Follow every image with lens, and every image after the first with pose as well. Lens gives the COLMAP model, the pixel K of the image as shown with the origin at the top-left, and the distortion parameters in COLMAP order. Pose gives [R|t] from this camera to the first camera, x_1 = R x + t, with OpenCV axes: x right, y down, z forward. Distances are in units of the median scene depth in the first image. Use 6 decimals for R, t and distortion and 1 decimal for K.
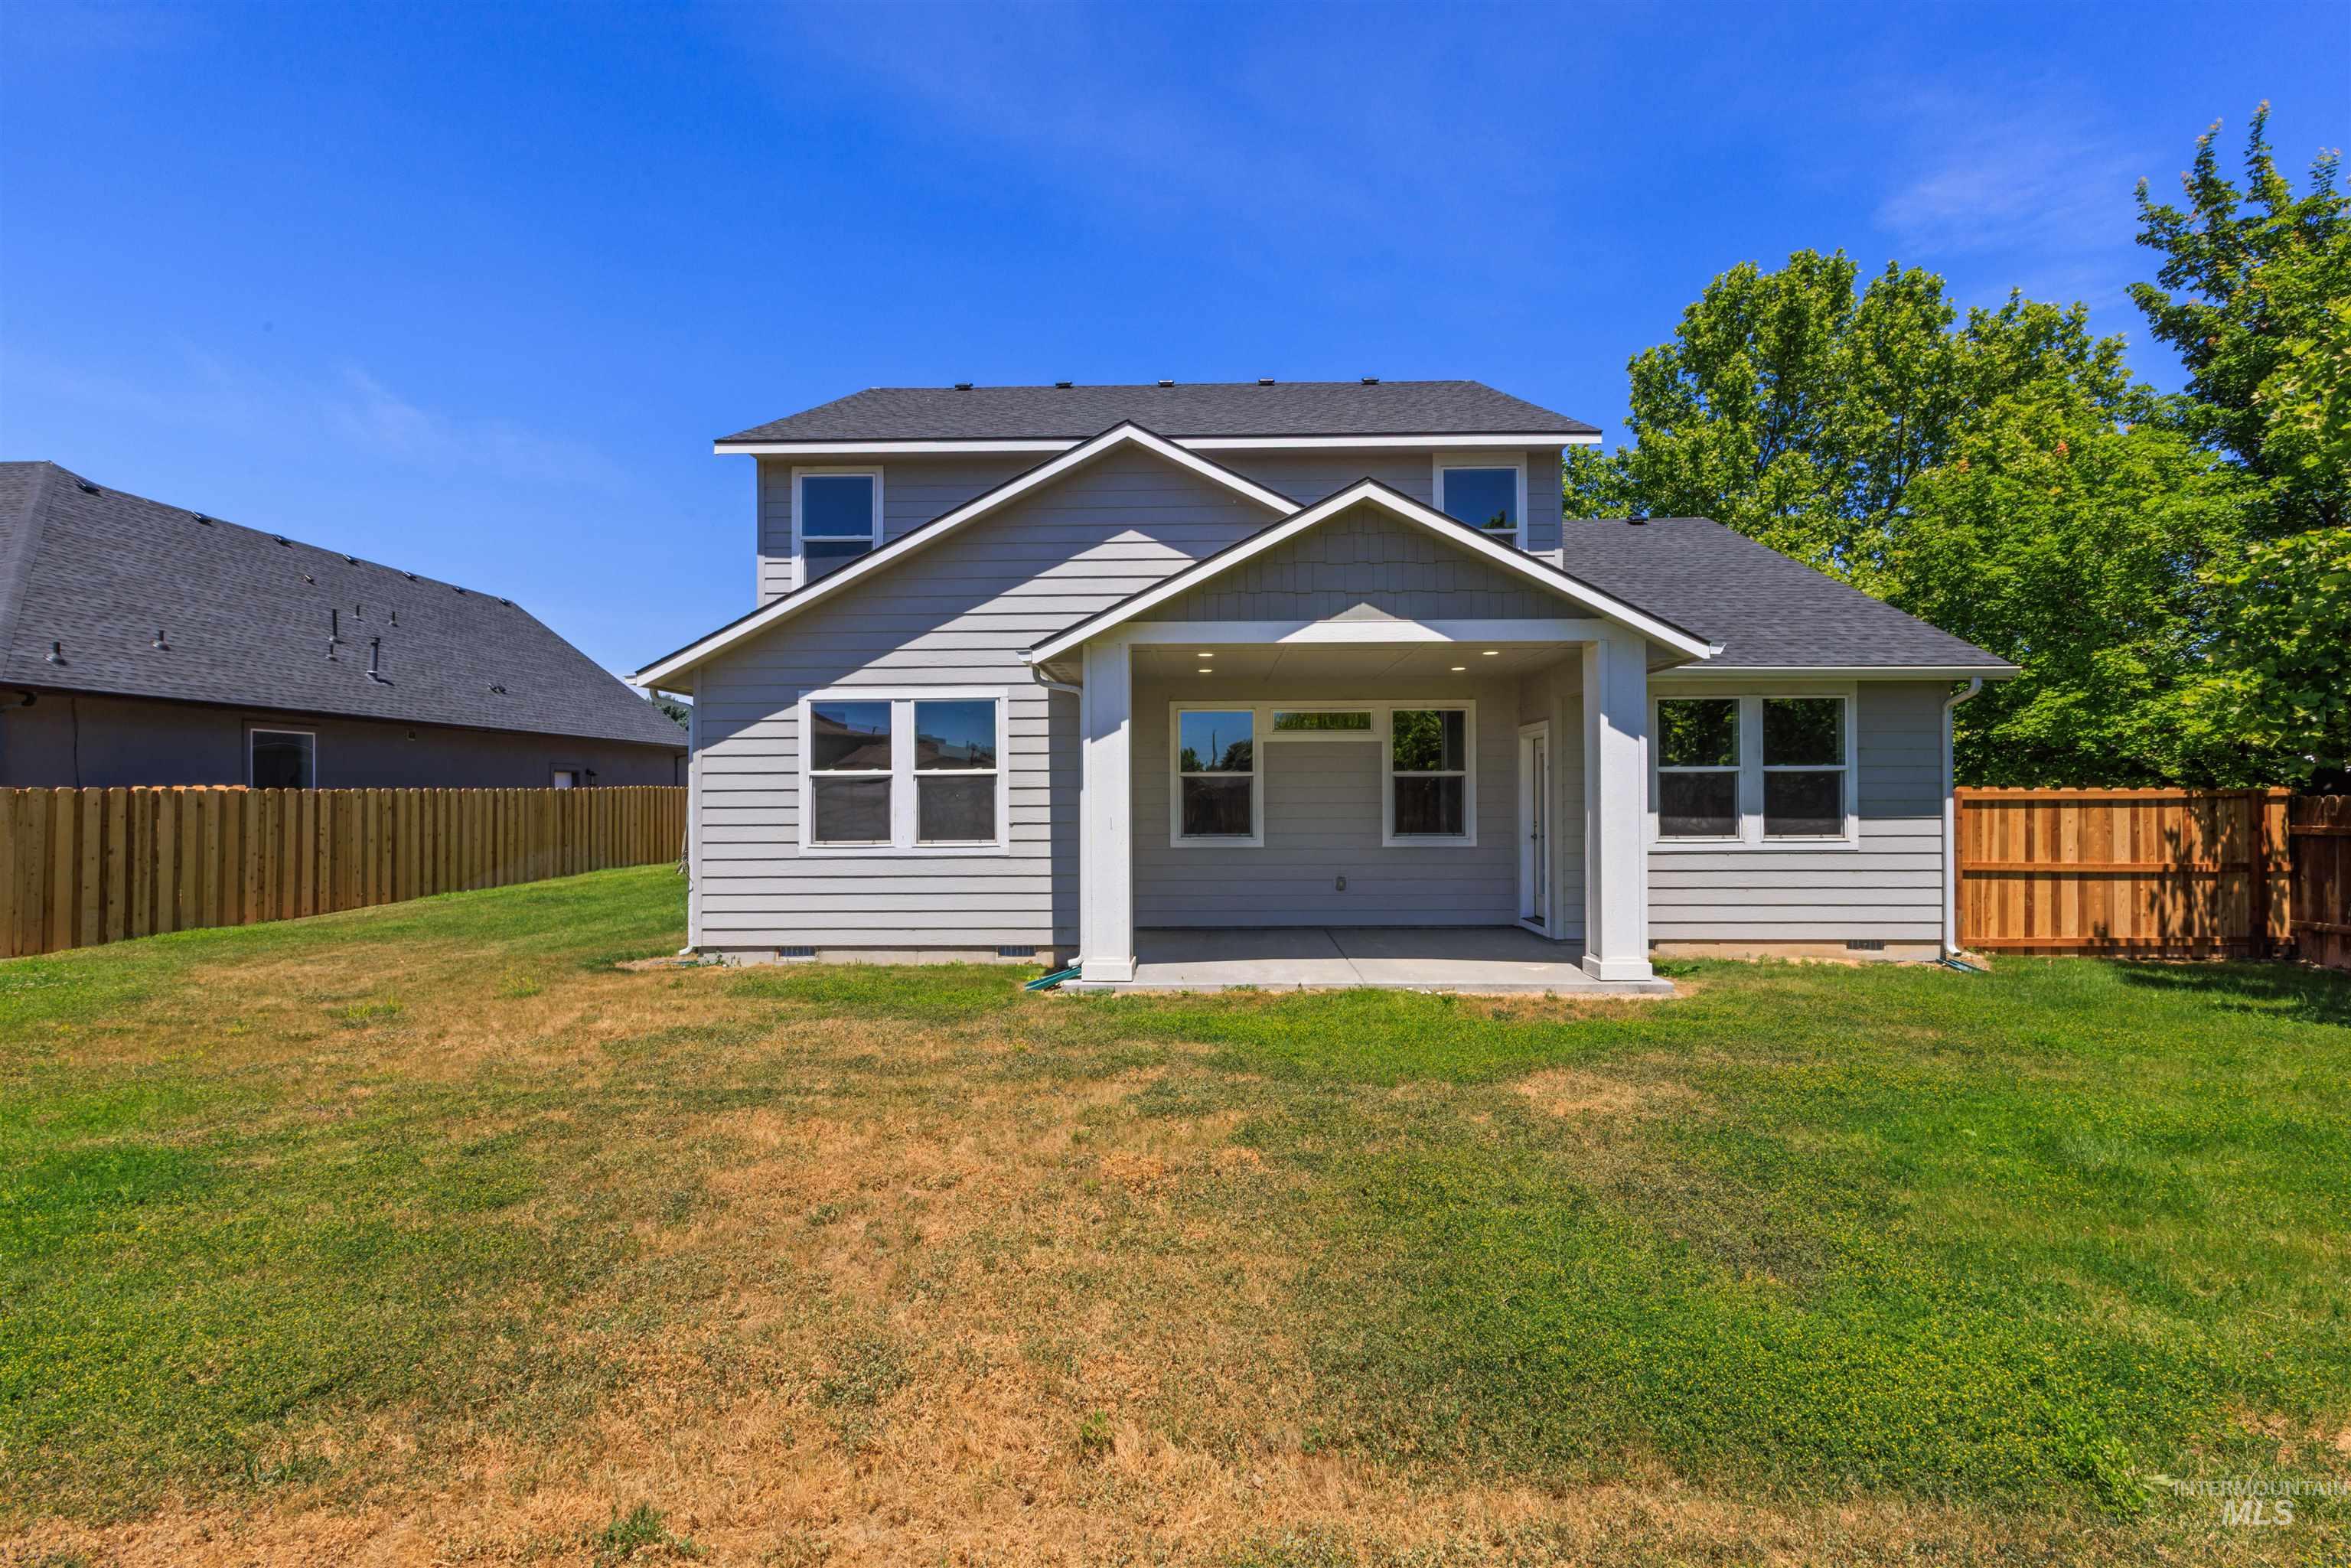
lens RADIAL K [[1047.1, 0, 1175.7], [0, 1047.1, 797.4], [0, 0, 1]] dist [0.005265, -0.001449]
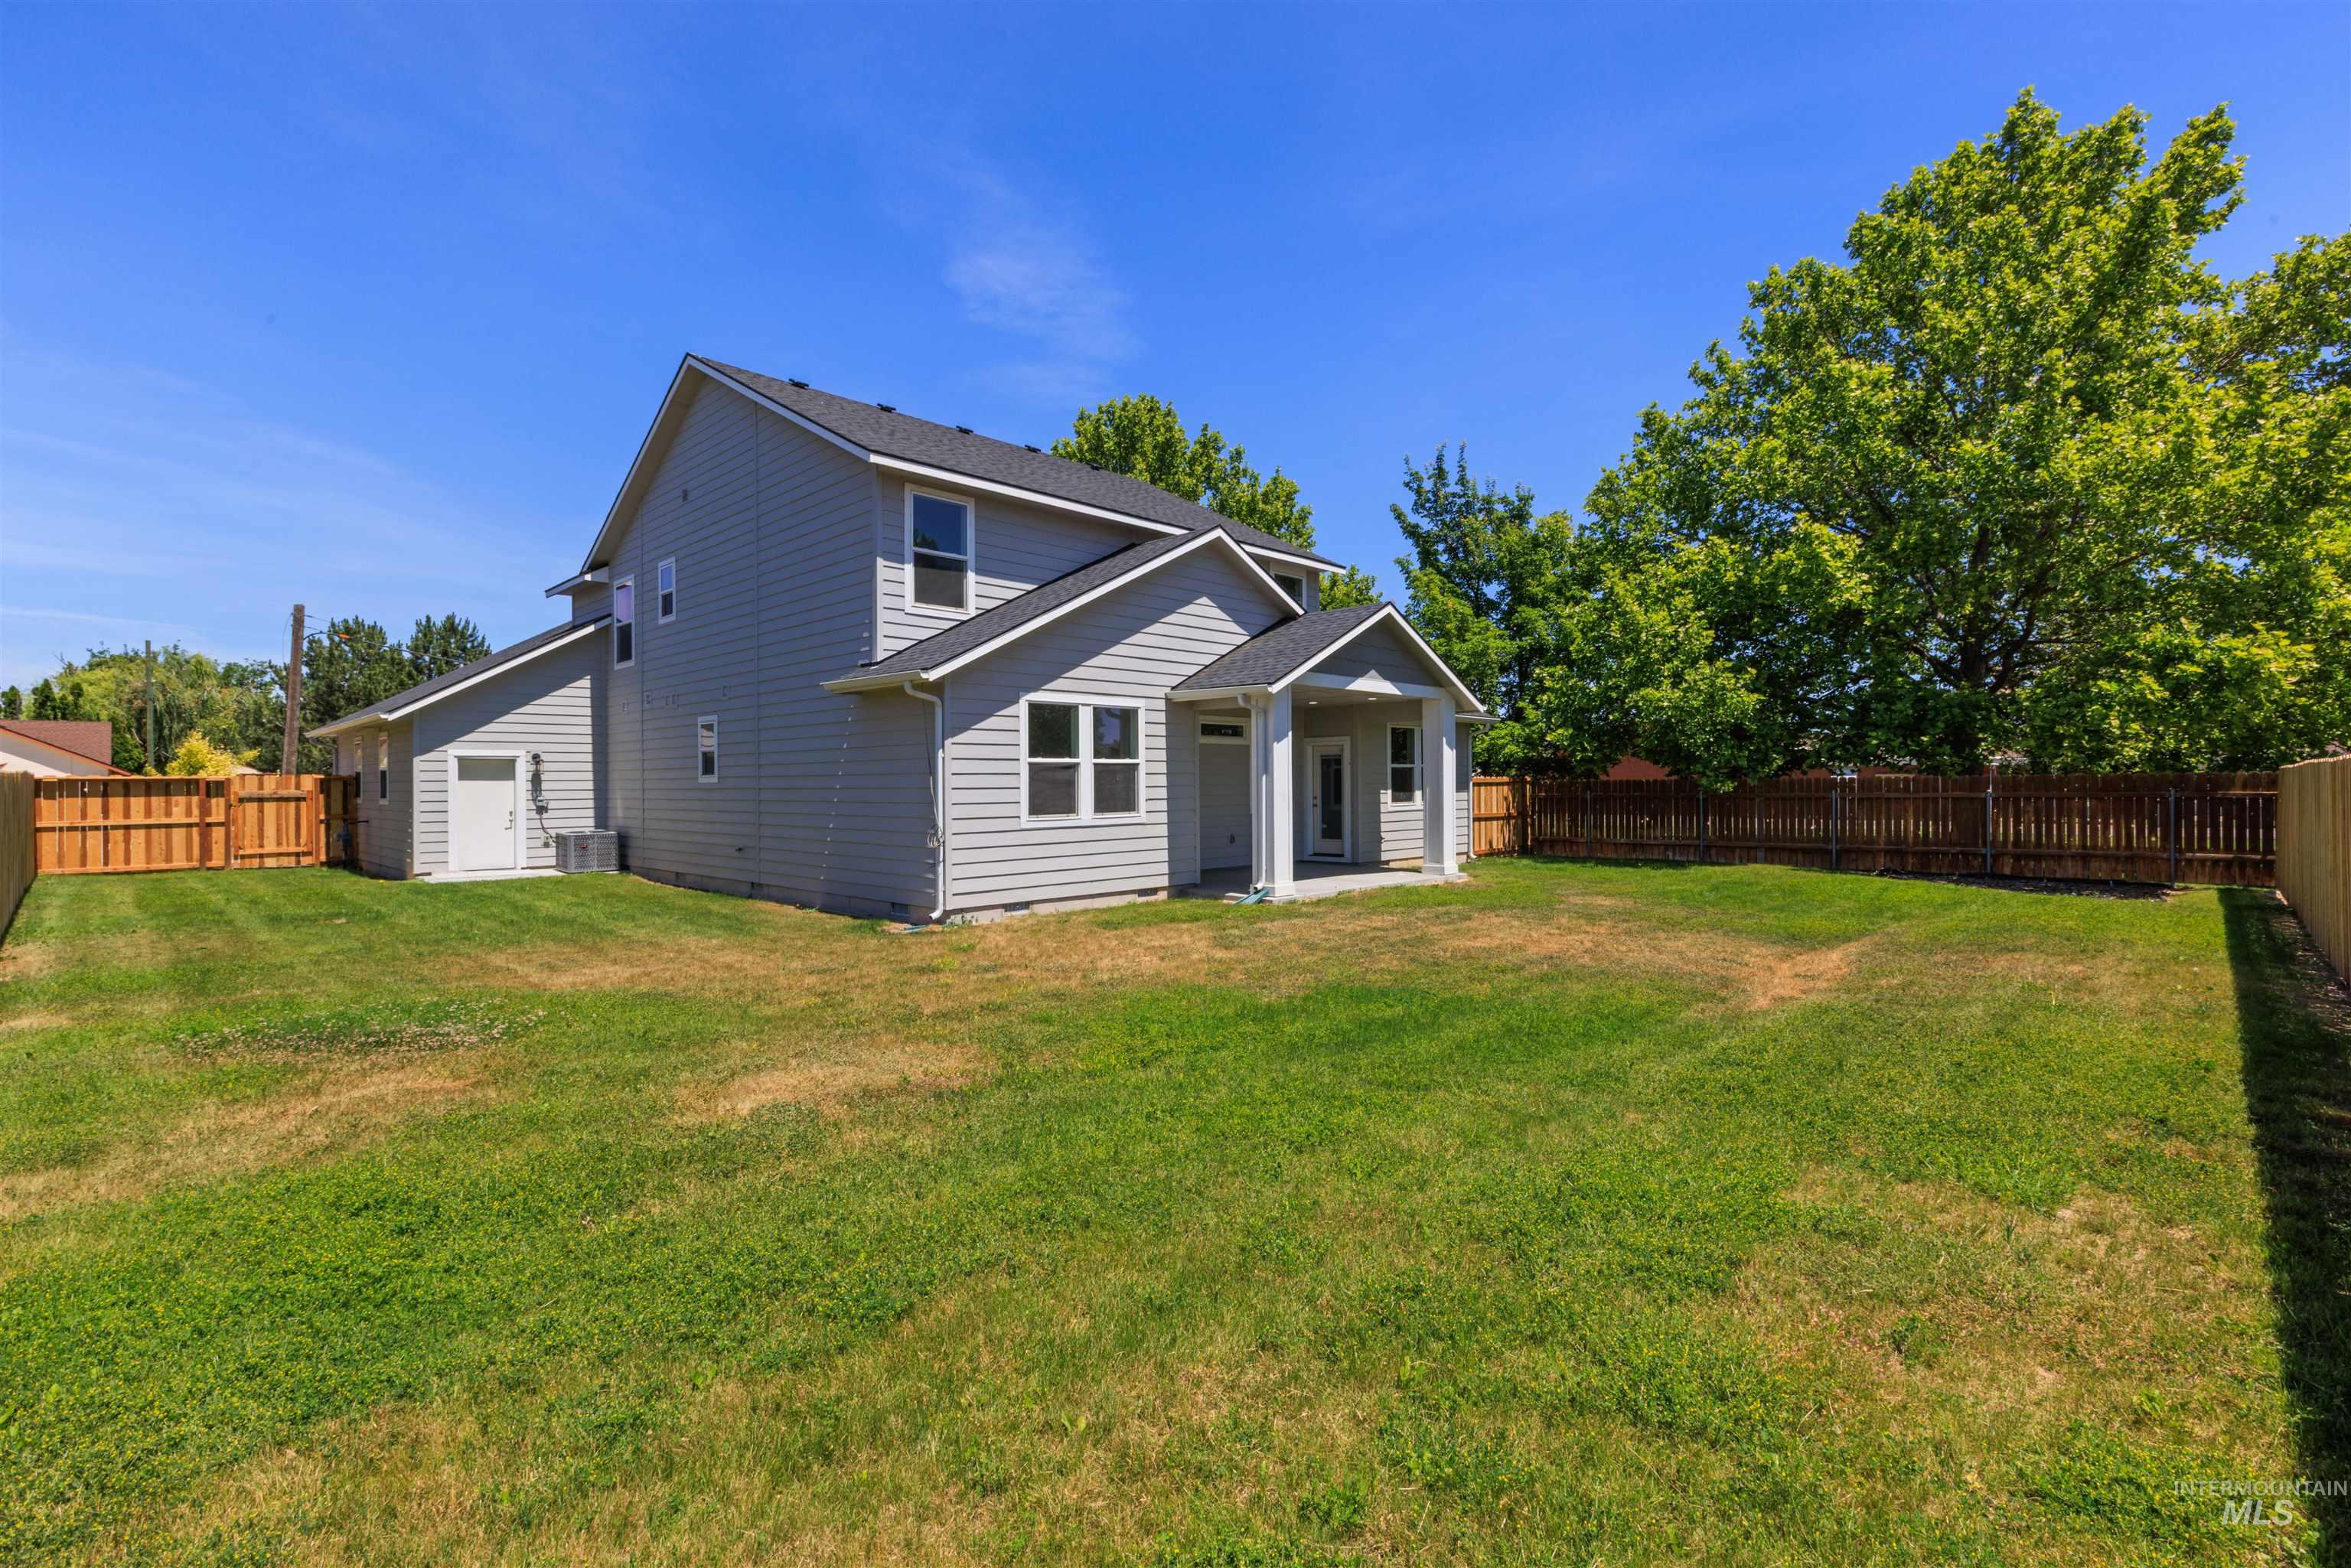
lens RADIAL K [[1047.1, 0, 1167.5], [0, 1047.1, 779.5], [0, 0, 1]] dist [0.005265, -0.001449]
pose [[0.685845, 0.002475, 0.727743, -1.081366], [-0.001668, 0.999997, -0.001830, 0.001309], [-0.727745, 0.000041, 0.685847, 0.038131]]
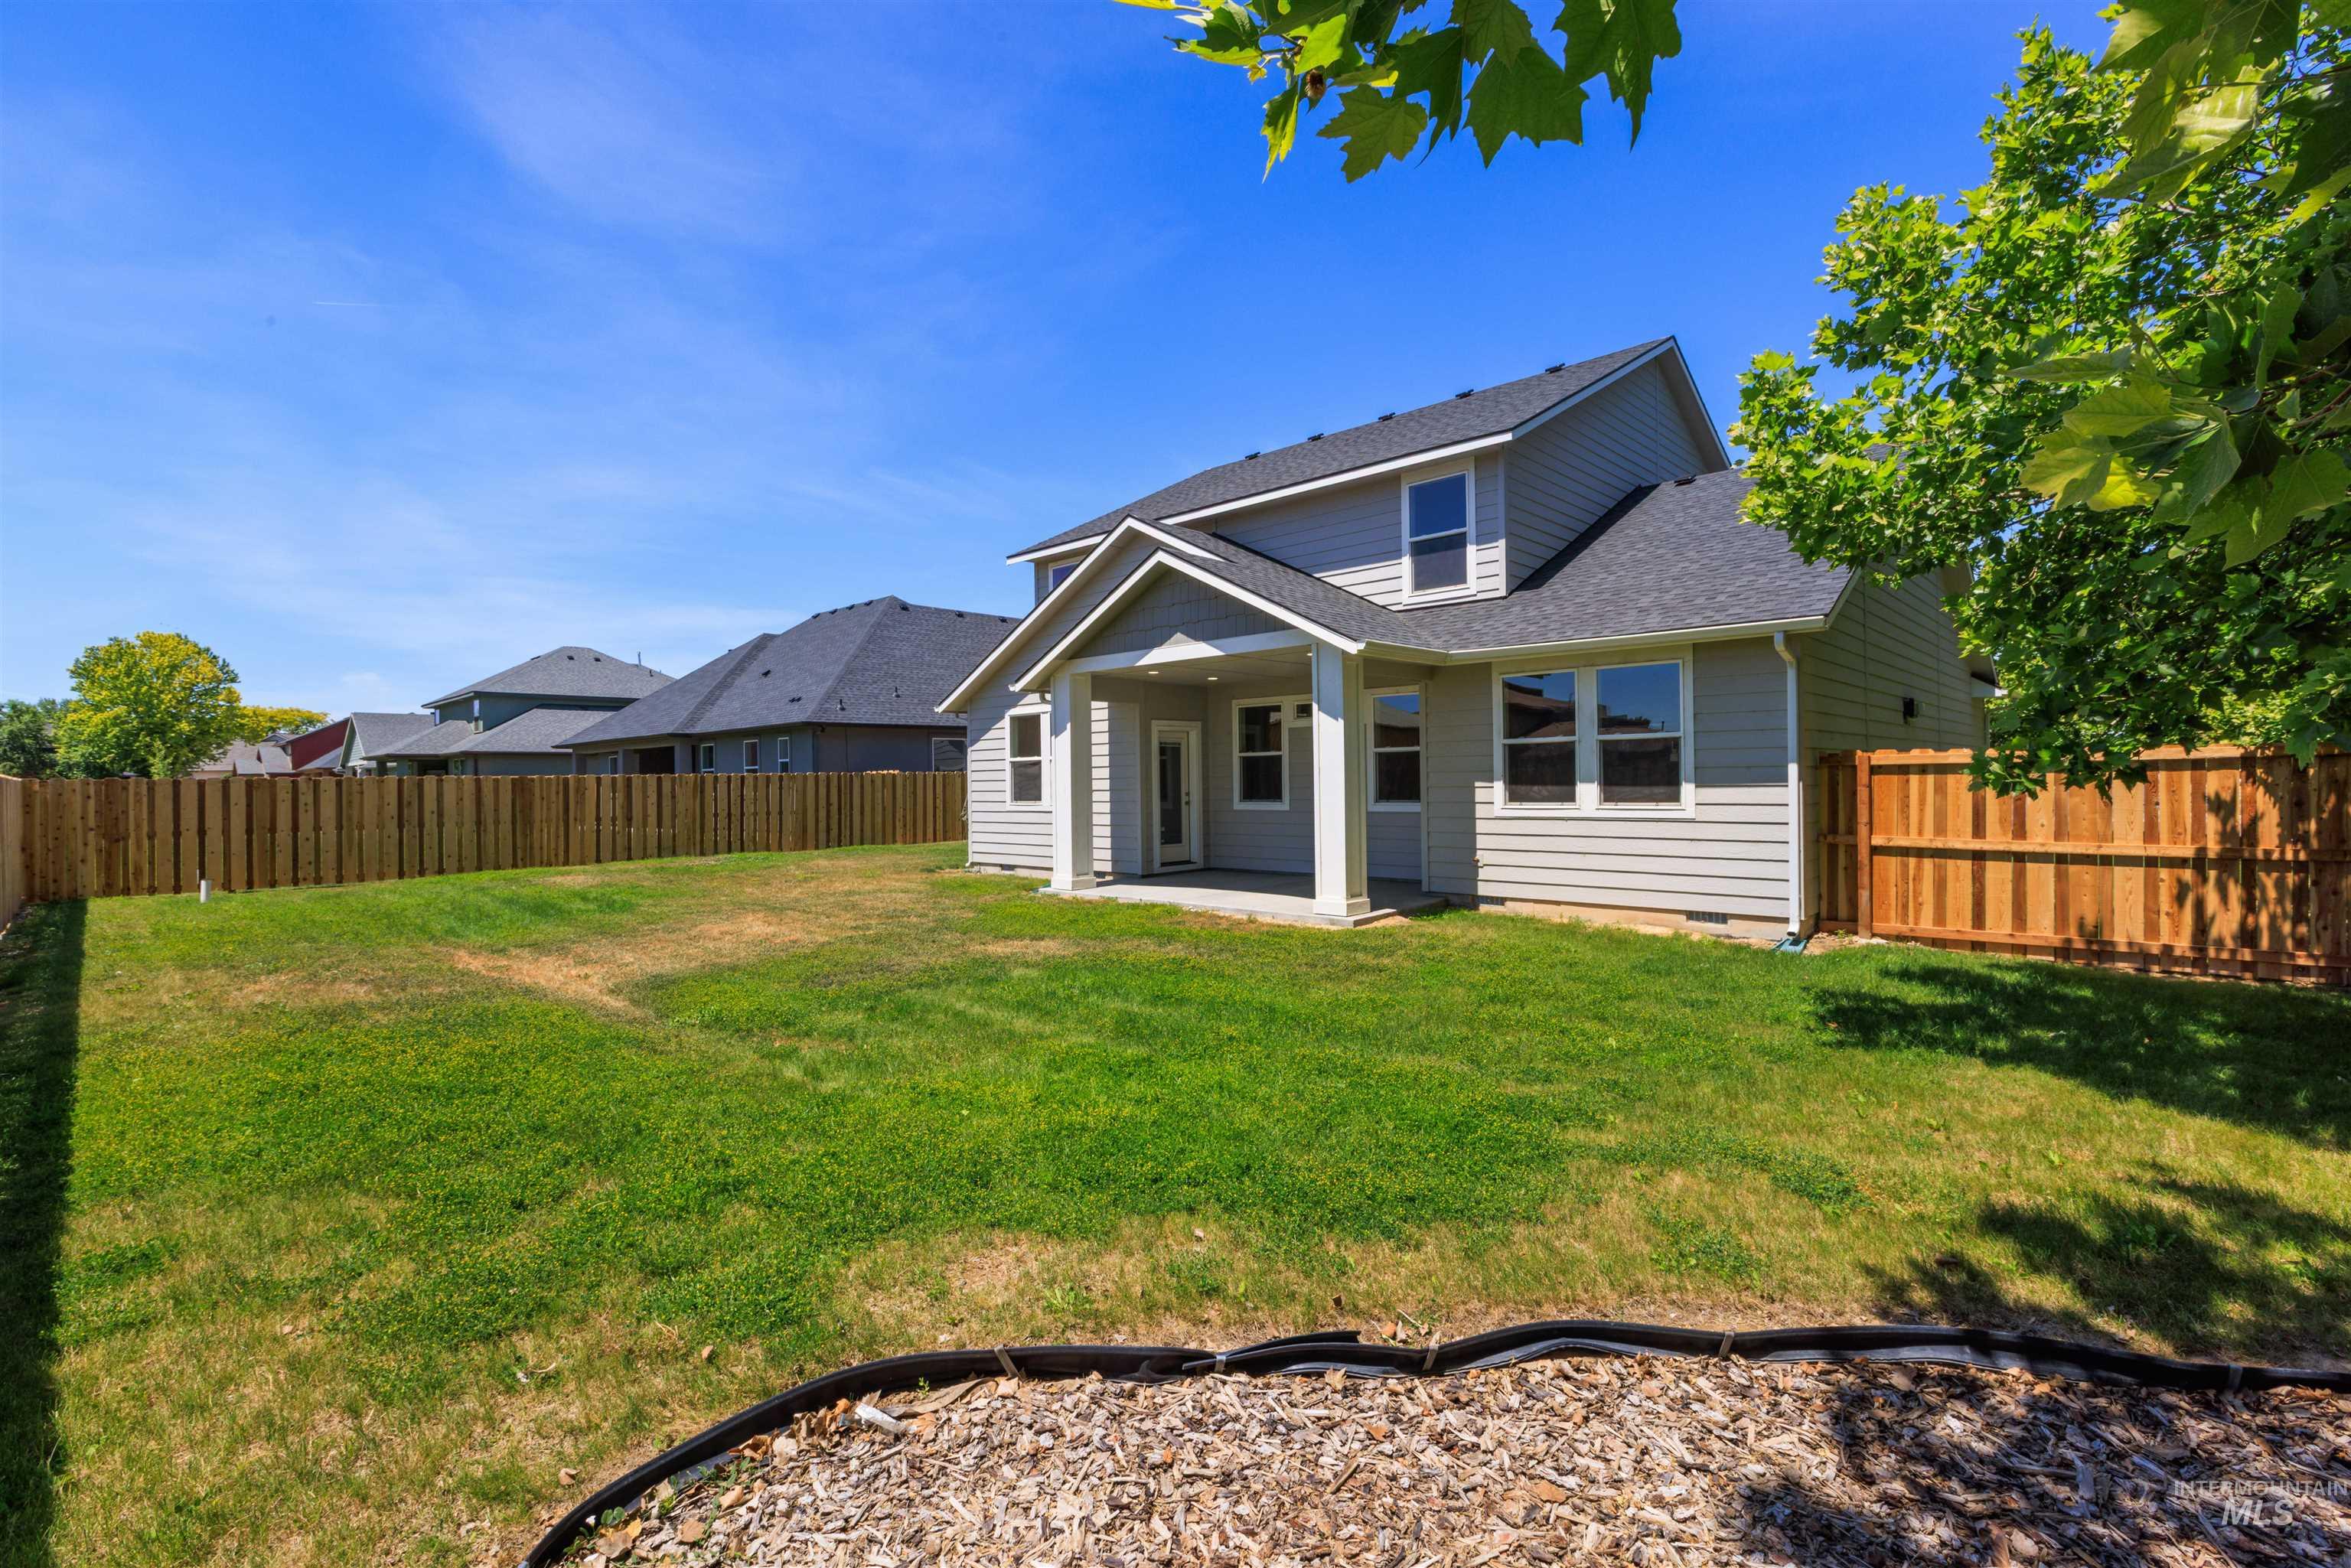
lens RADIAL K [[1047.1, 0, 1163.2], [0, 1047.1, 783.3], [0, 0, 1]] dist [0.005265, -0.001449]
pose [[0.731338, -0.003333, -0.682007, 0.912037], [0.011228, 0.999911, 0.007153, 0.004934], [0.681923, -0.012889, 0.731311, -0.039265]]
